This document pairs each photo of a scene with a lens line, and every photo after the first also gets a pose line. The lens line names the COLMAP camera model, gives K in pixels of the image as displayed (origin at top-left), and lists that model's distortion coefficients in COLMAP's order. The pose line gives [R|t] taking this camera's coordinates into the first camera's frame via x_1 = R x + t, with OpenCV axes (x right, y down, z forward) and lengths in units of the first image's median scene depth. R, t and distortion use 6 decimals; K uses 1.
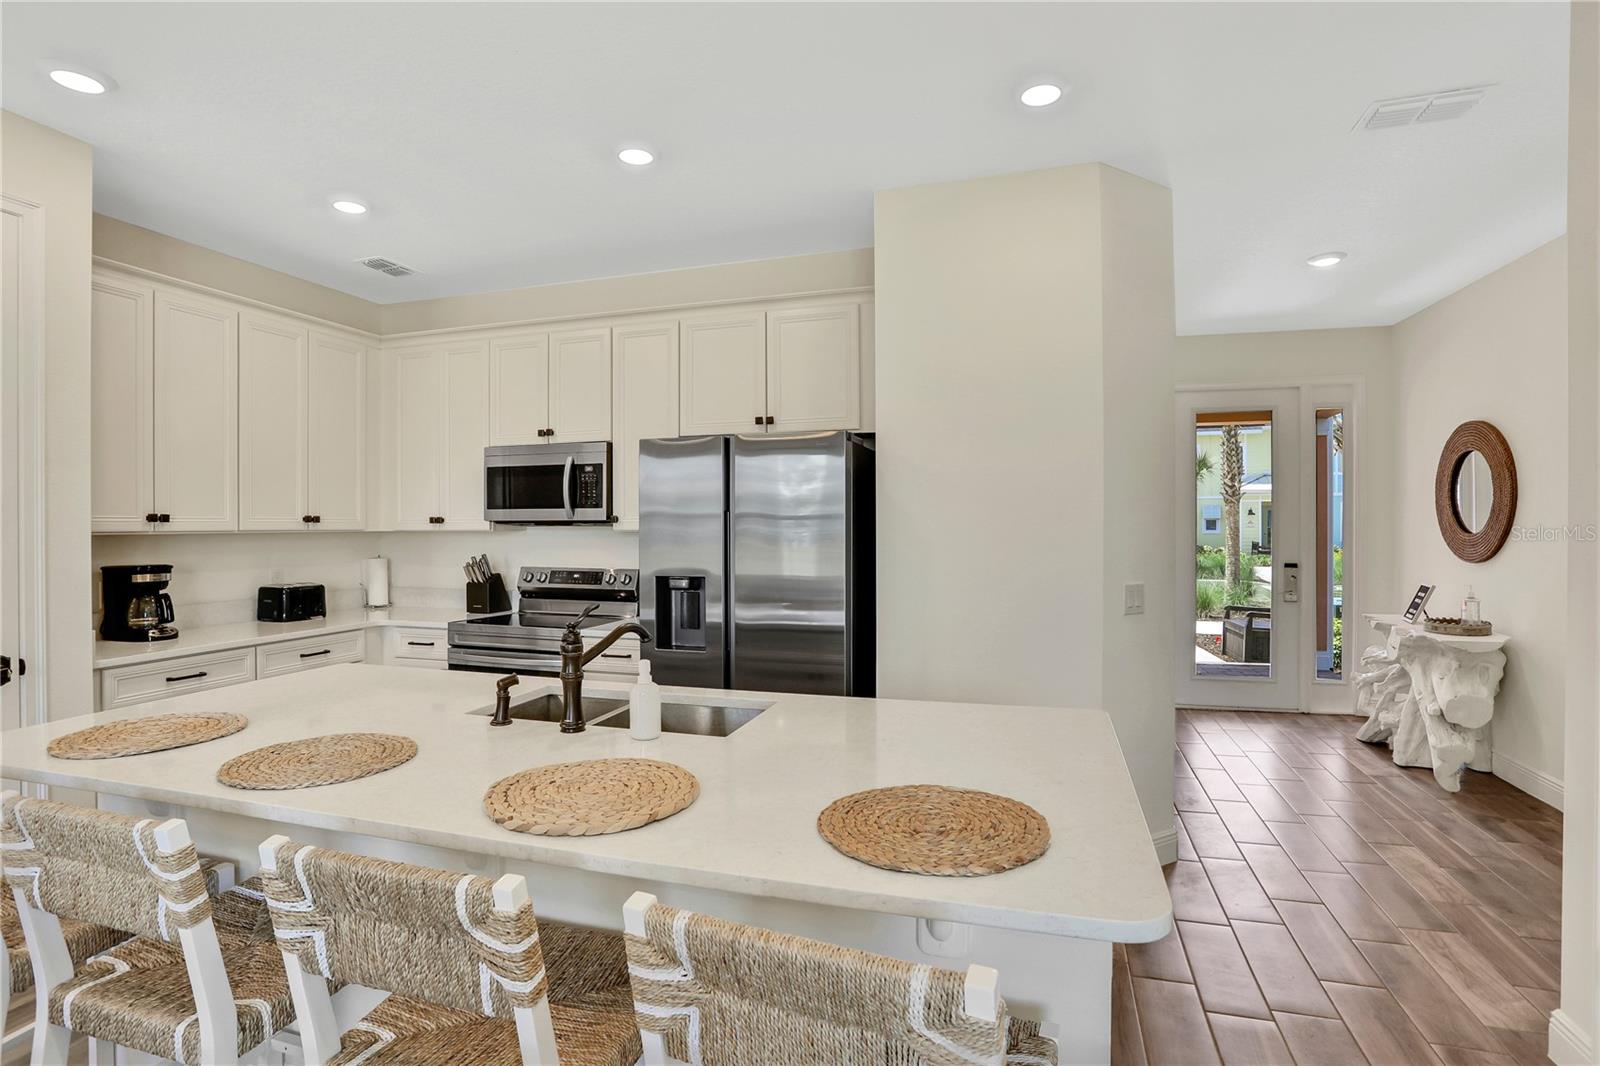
lens RADIAL K [[777.7, 0, 798.7], [0, 777.7, 529.4], [0, 0, 1]] dist [-0.037859, 0.008113]
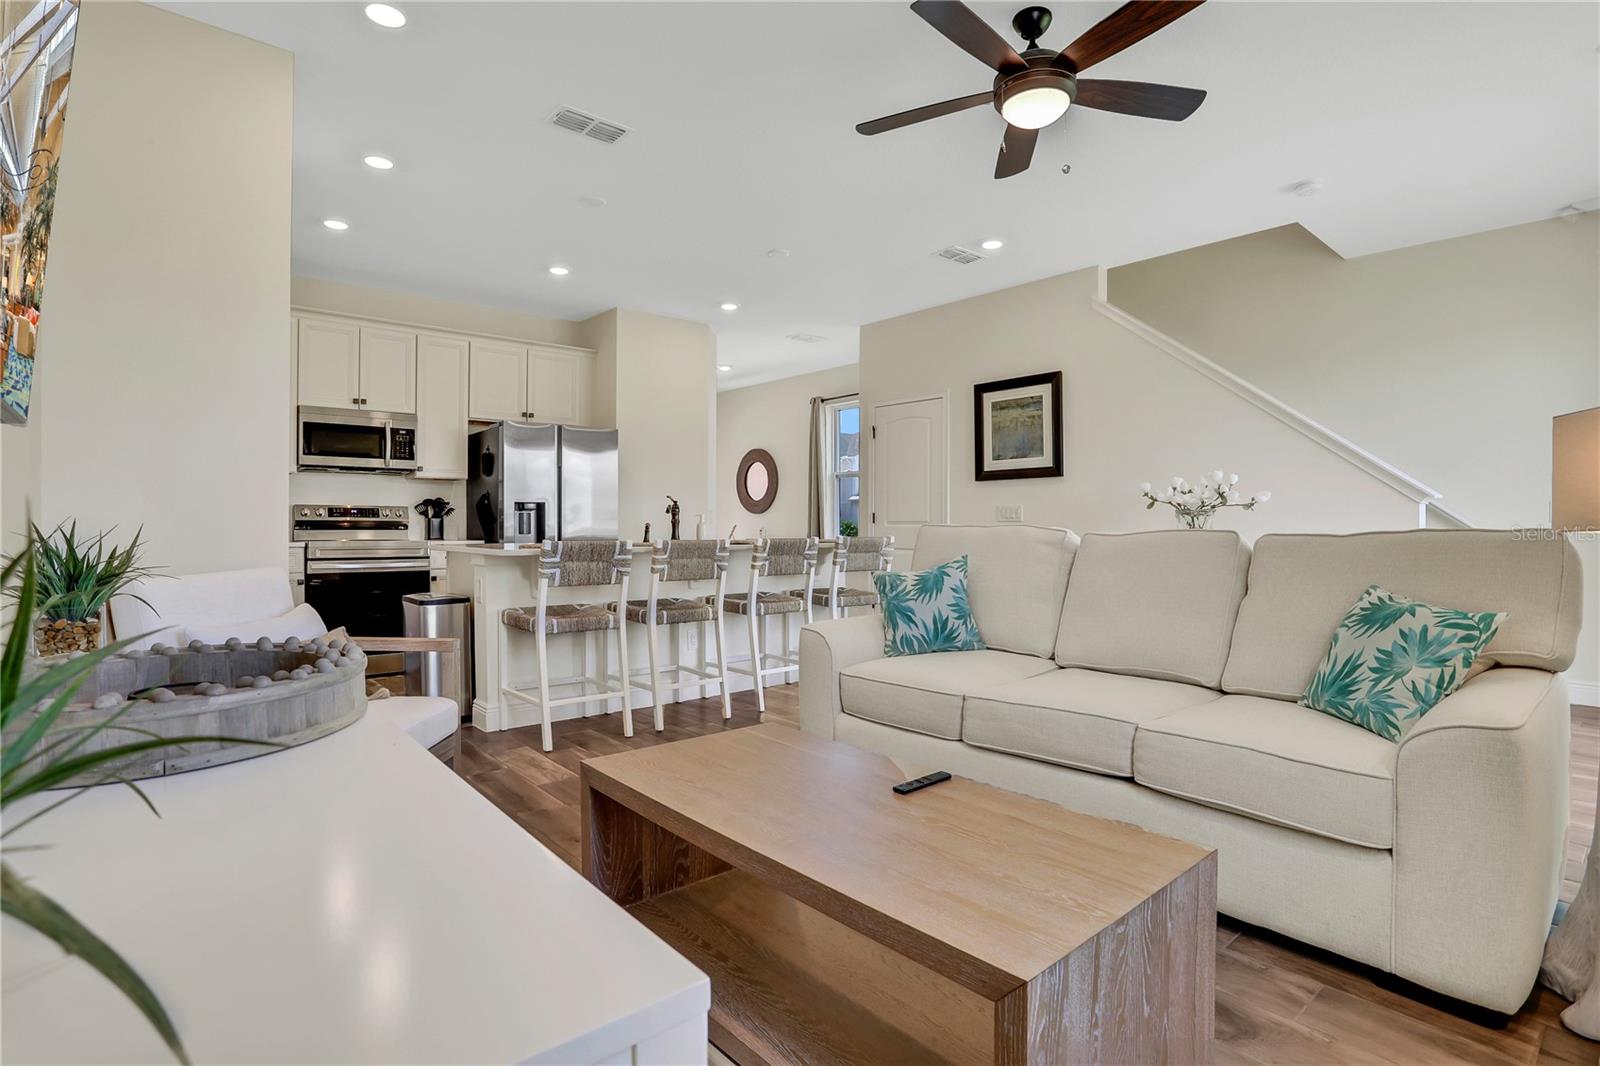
lens RADIAL K [[777.7, 0, 799.2], [0, 777.7, 529.4], [0, 0, 1]] dist [-0.037859, 0.008113]
pose [[0.534262, -0.002072, 0.845316, -1.037458], [0.001214, 0.999998, 0.001684, 0.094663], [-0.845318, 0.000127, 0.534264, -0.347003]]
